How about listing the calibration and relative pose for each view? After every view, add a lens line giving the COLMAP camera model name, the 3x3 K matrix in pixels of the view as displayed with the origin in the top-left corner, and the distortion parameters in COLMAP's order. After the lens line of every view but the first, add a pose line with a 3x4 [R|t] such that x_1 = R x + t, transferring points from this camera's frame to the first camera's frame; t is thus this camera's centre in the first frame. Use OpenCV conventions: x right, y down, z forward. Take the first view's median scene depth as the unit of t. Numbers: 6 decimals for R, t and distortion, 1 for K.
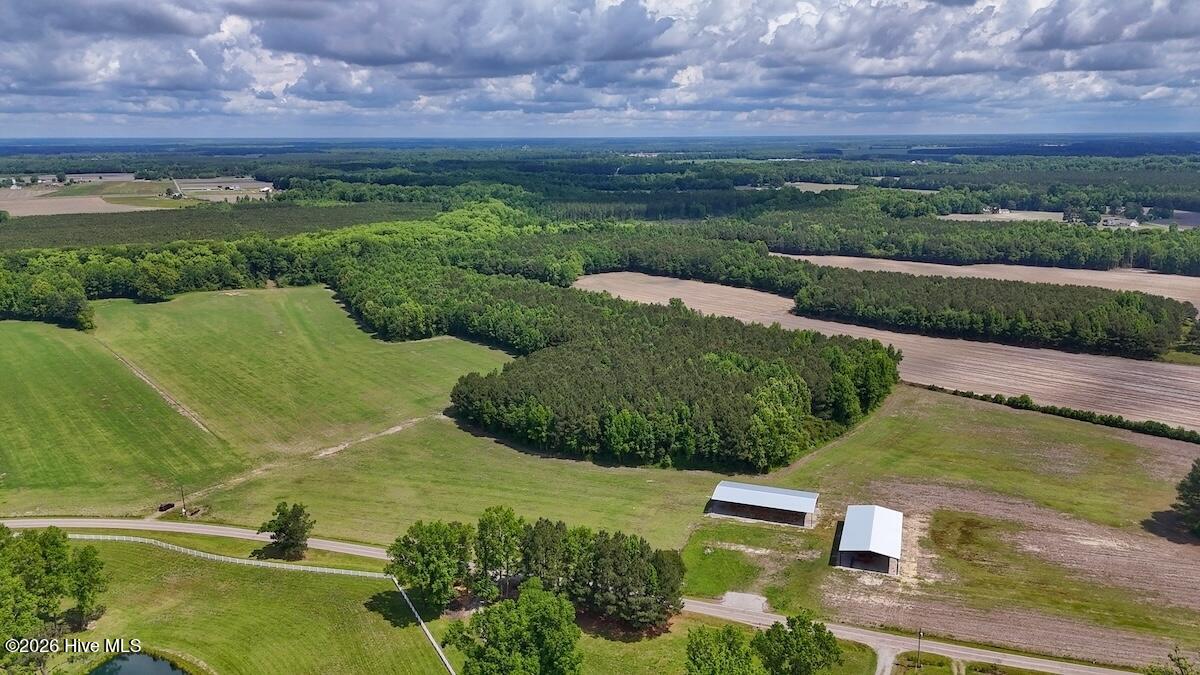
lens RADIAL K [[885.8, 0, 602.4], [0, 885.8, 337.0], [0, 0, 1]] dist [0.081455, -0.079317]
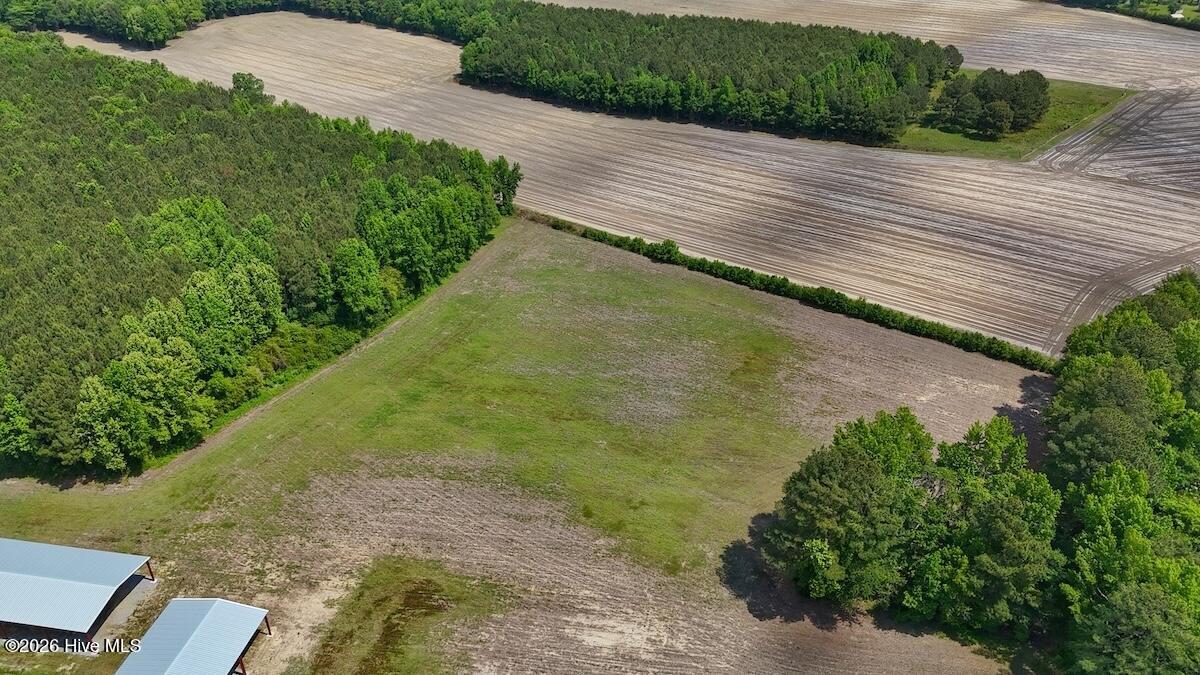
lens RADIAL K [[888.1, 0, 603.4], [0, 888.1, 332.5], [0, 0, 1]] dist [0.072746, -0.068066]
pose [[0.985891, -0.089122, 0.141691, 0.171843], [0.042770, 0.952500, 0.301520, -0.036921], [-0.161833, -0.291205, 0.942873, 0.197927]]
